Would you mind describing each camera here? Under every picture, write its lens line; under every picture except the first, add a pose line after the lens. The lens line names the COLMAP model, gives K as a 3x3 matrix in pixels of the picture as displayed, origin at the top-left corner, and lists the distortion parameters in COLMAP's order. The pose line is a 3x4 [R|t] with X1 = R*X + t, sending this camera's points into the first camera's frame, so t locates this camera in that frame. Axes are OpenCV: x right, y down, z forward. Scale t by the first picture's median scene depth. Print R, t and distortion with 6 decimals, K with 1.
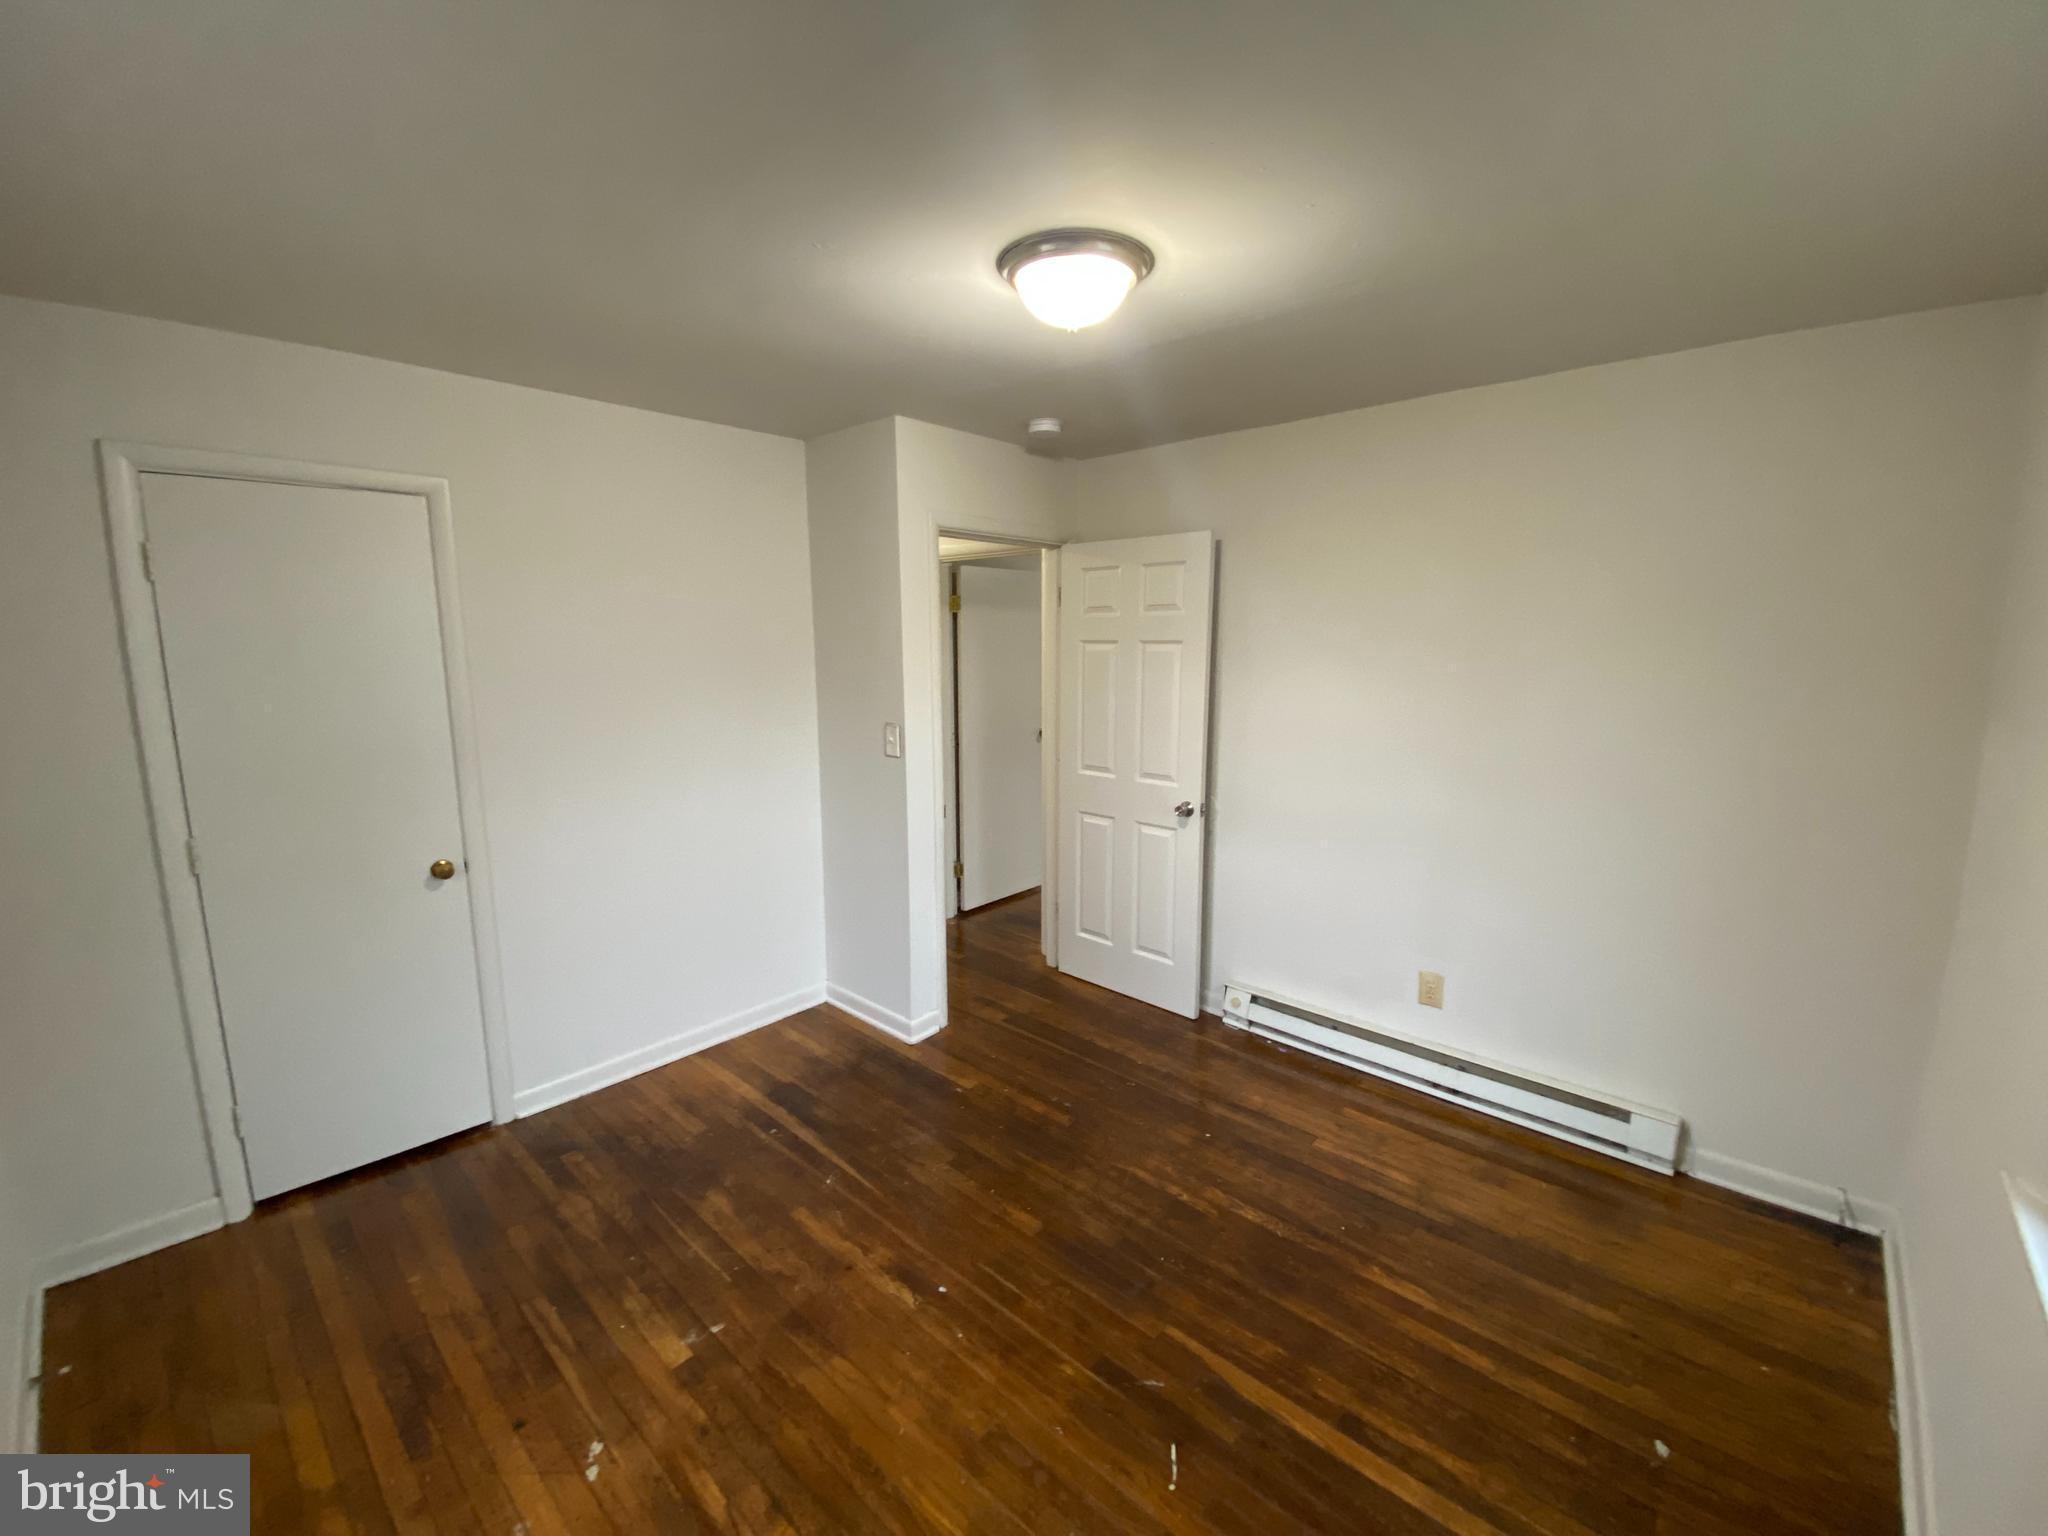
lens RADIAL K [[836.9, 0, 1024.0], [0, 836.9, 768.0], [0, 0, 1]] dist [0.060450, -0.034639]
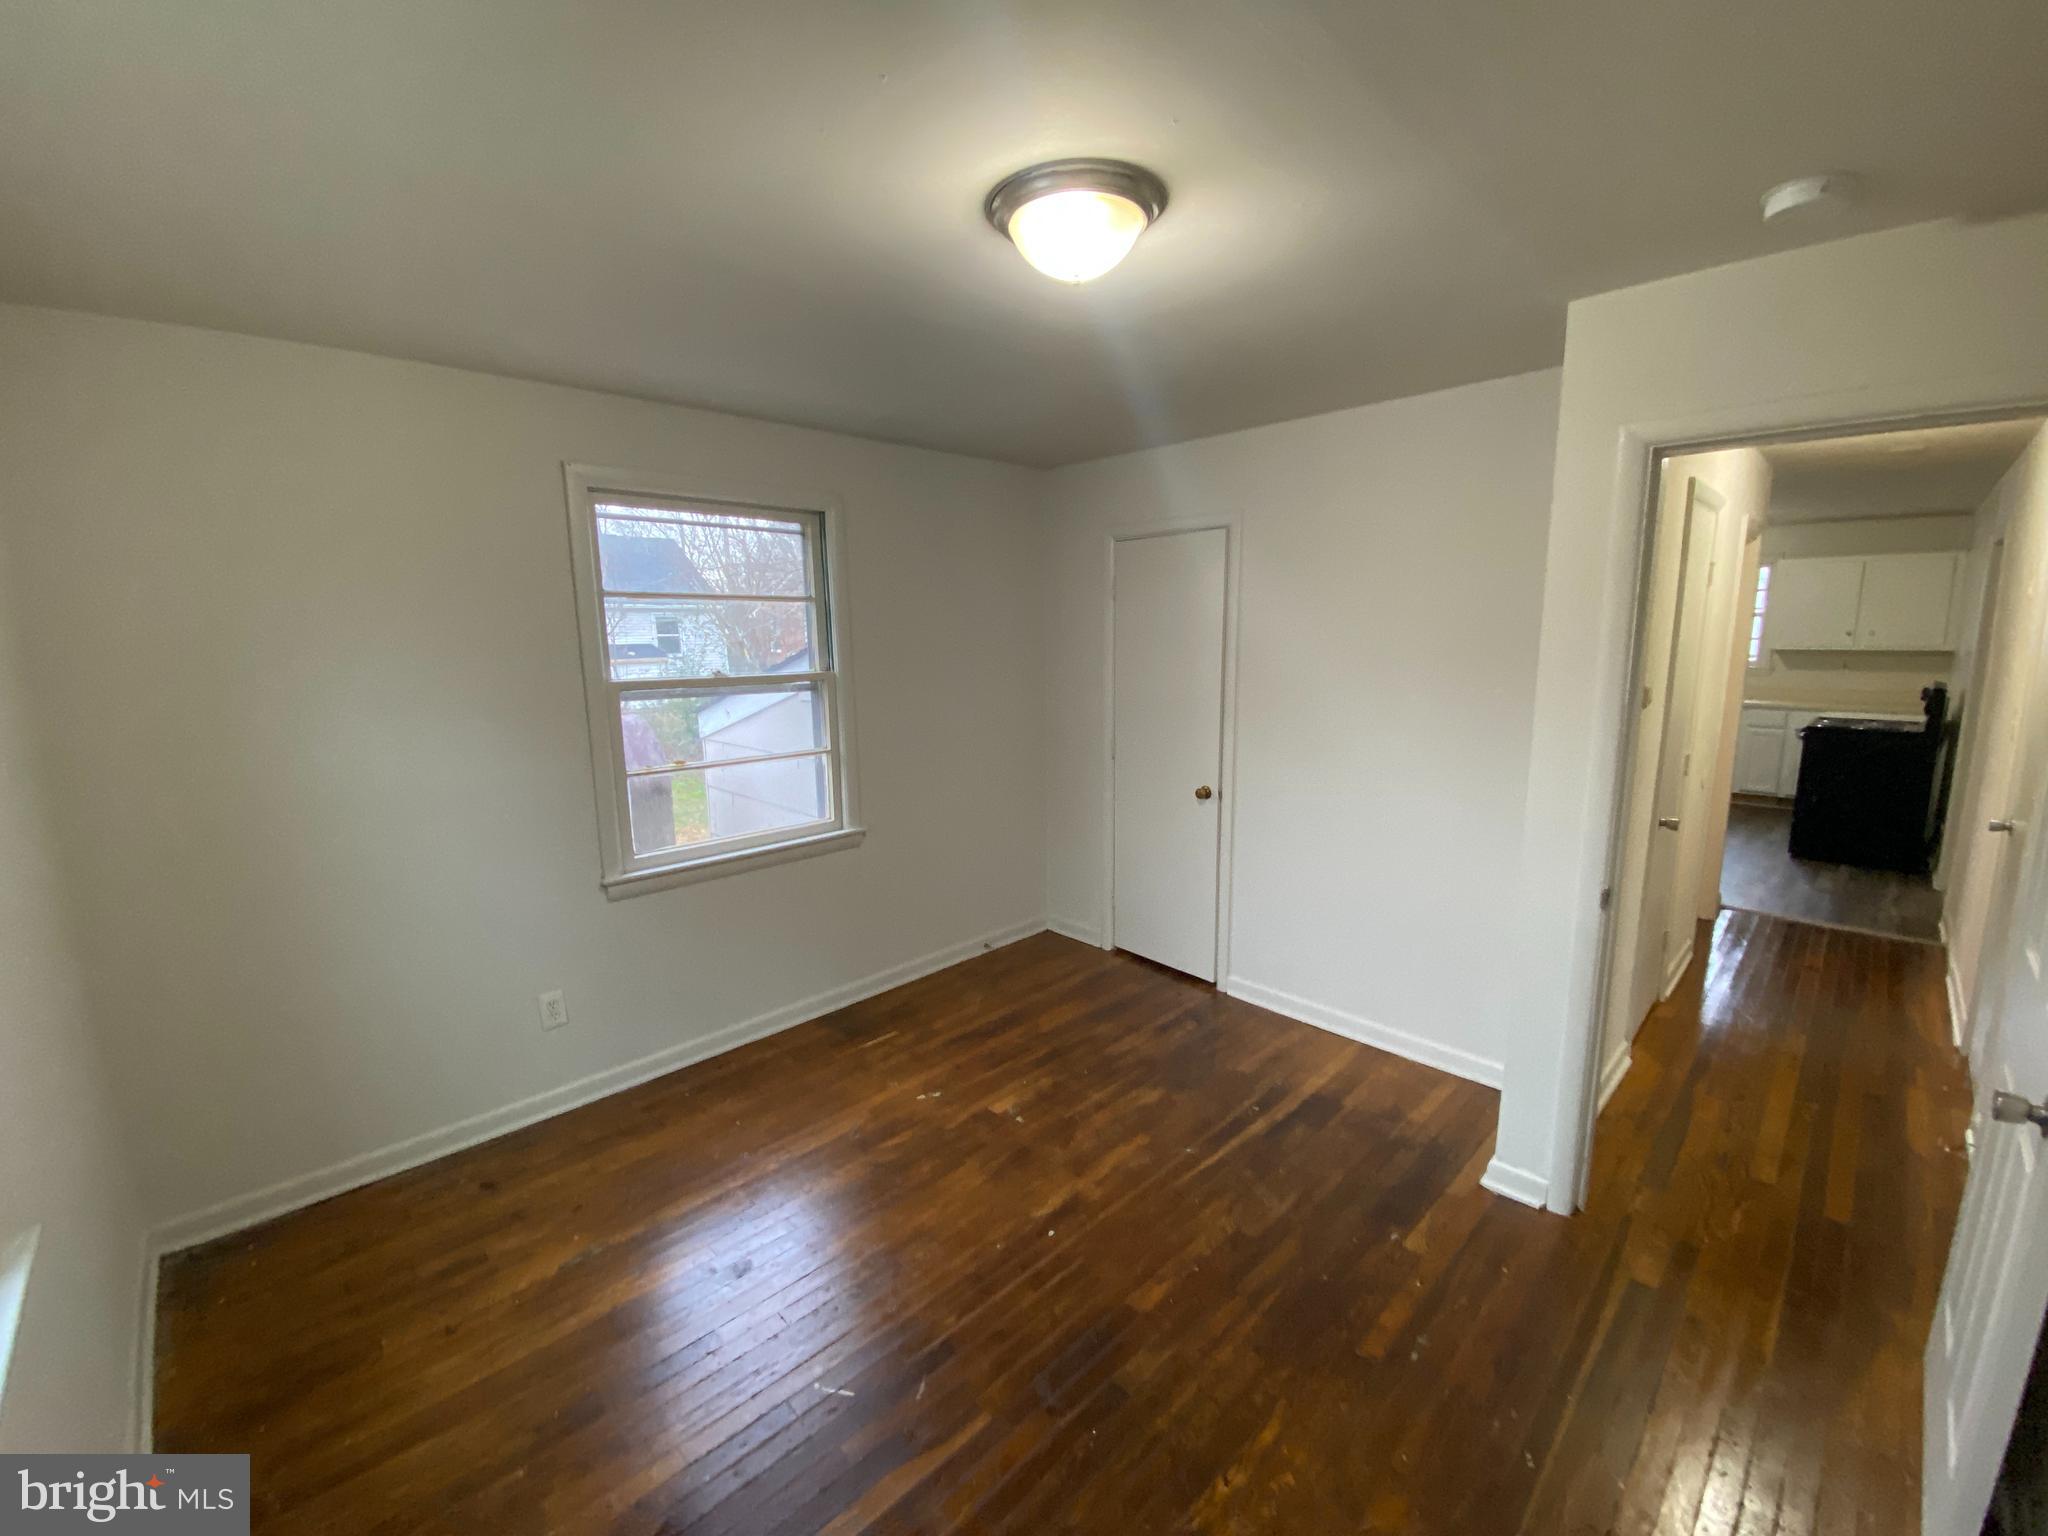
lens RADIAL K [[853.8, 0, 1045.6], [0, 853.8, 770.3], [0, 0, 1]] dist [0.063341, -0.032117]
pose [[-0.034480, 0.172152, -0.984467, 0.796687], [-0.149388, 0.973098, 0.175396, -0.139239], [0.988177, 0.153115, -0.007835, 0.813000]]
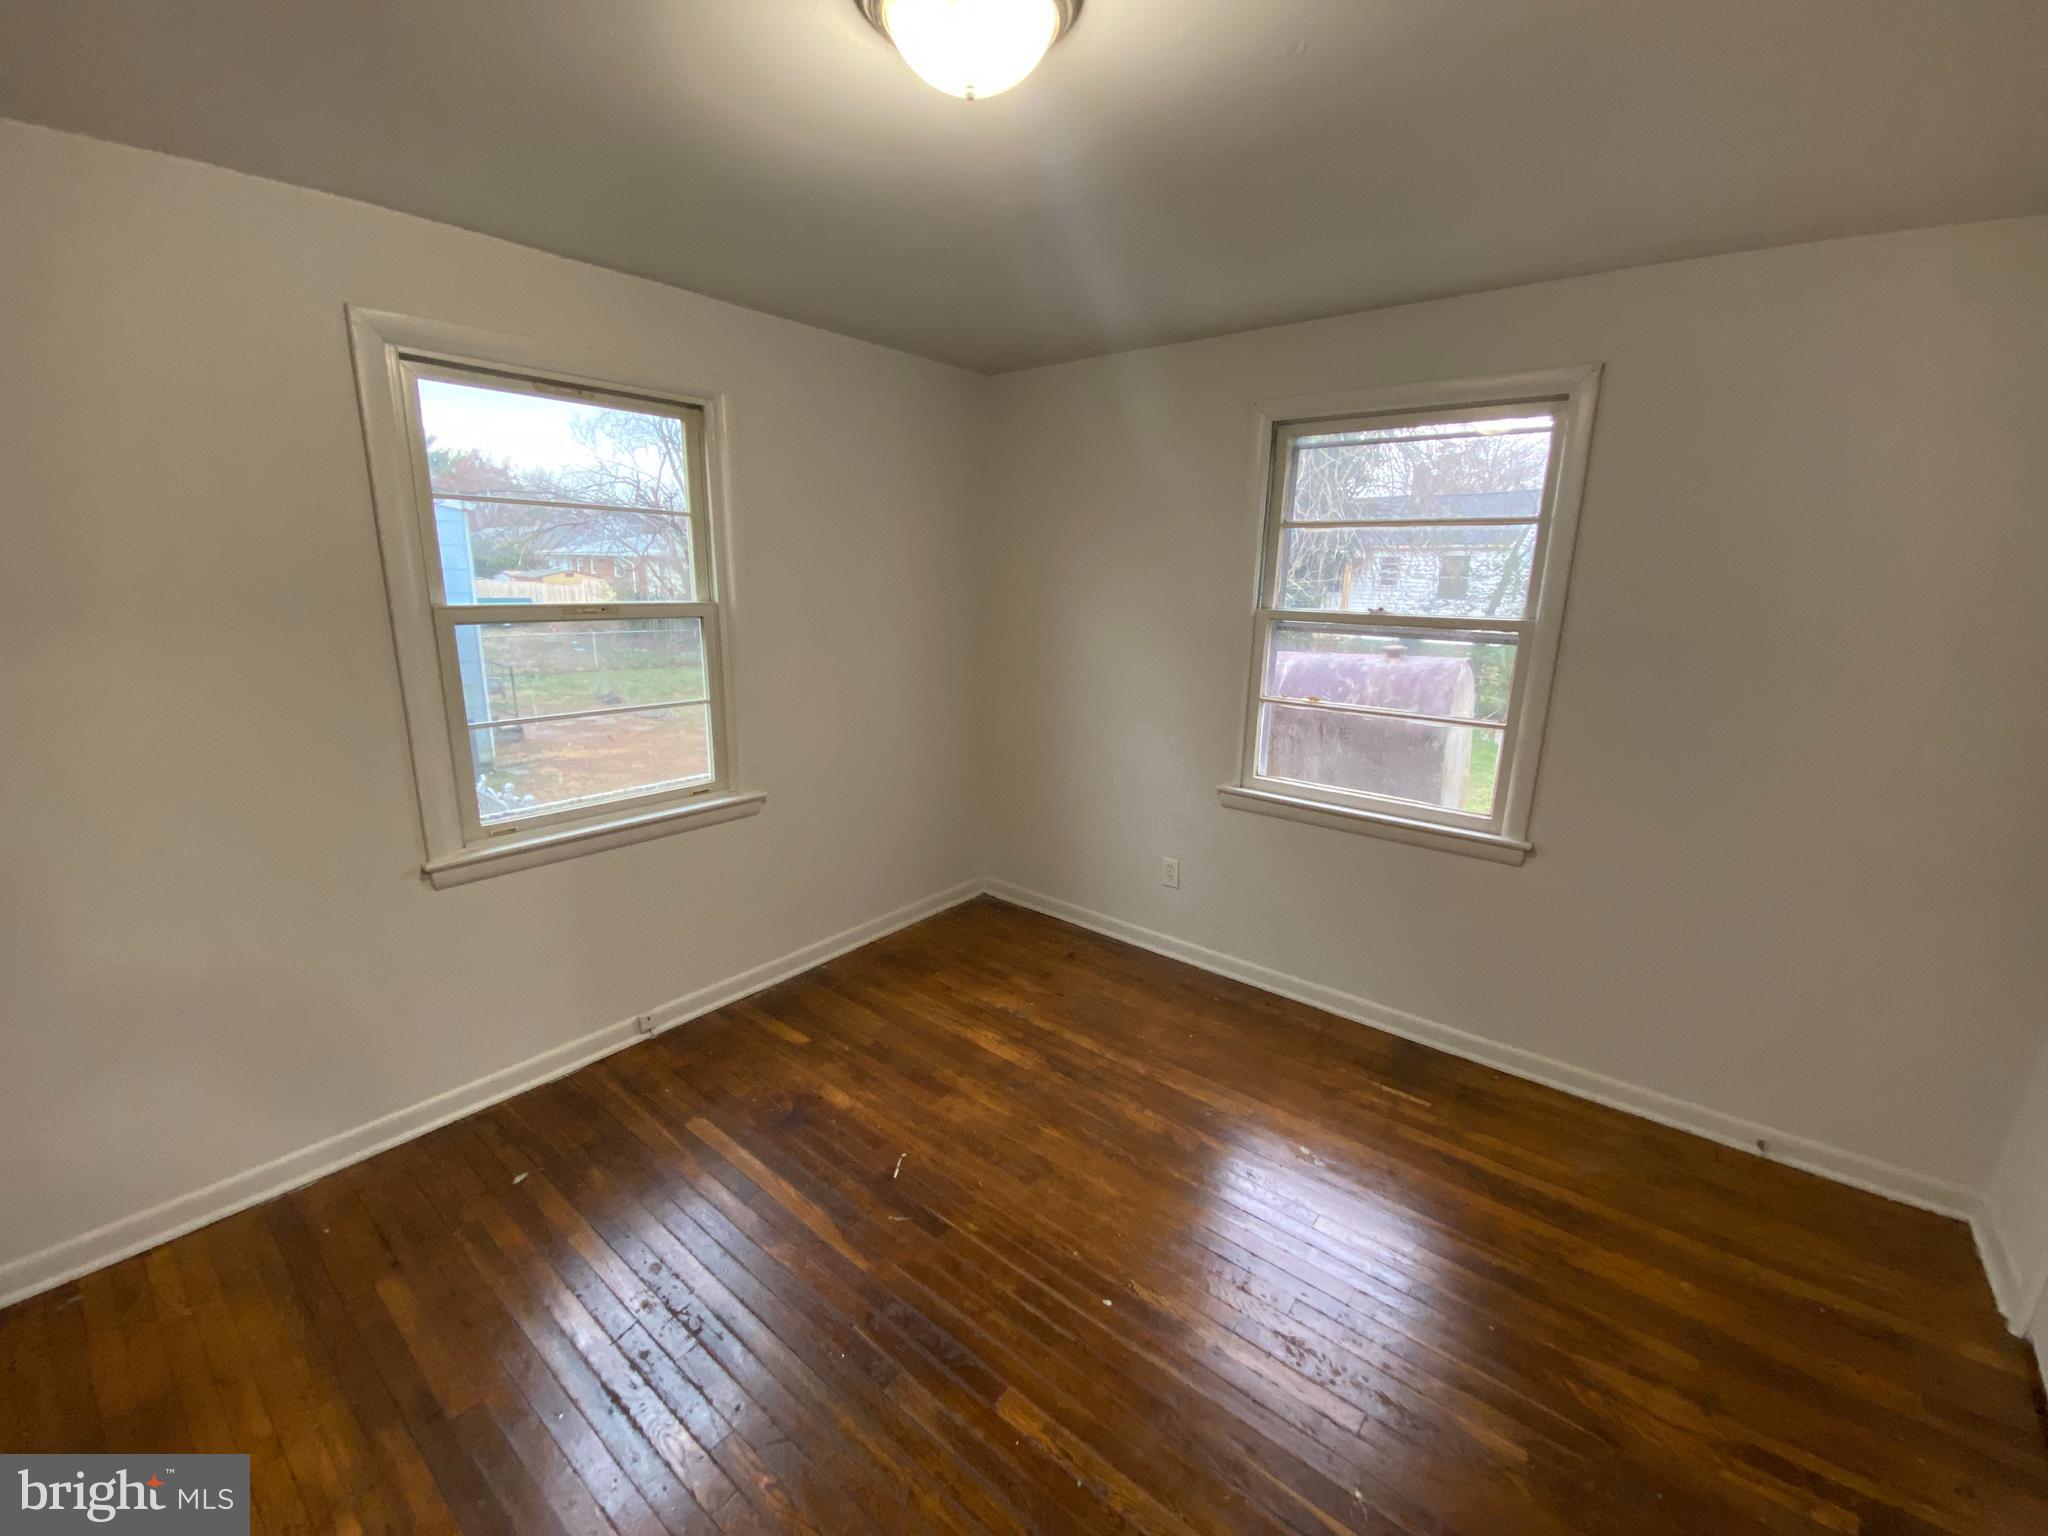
lens RADIAL K [[870.6, 0, 1024.0], [0, 870.6, 768.0], [0, 0, 1]] dist [0.068642, -0.039763]
pose [[-0.997858, -0.001826, -0.065395, 0.047741], [-0.026811, 0.923223, 0.383328, -0.230318], [0.059674, 0.384260, -0.921294, 1.459604]]
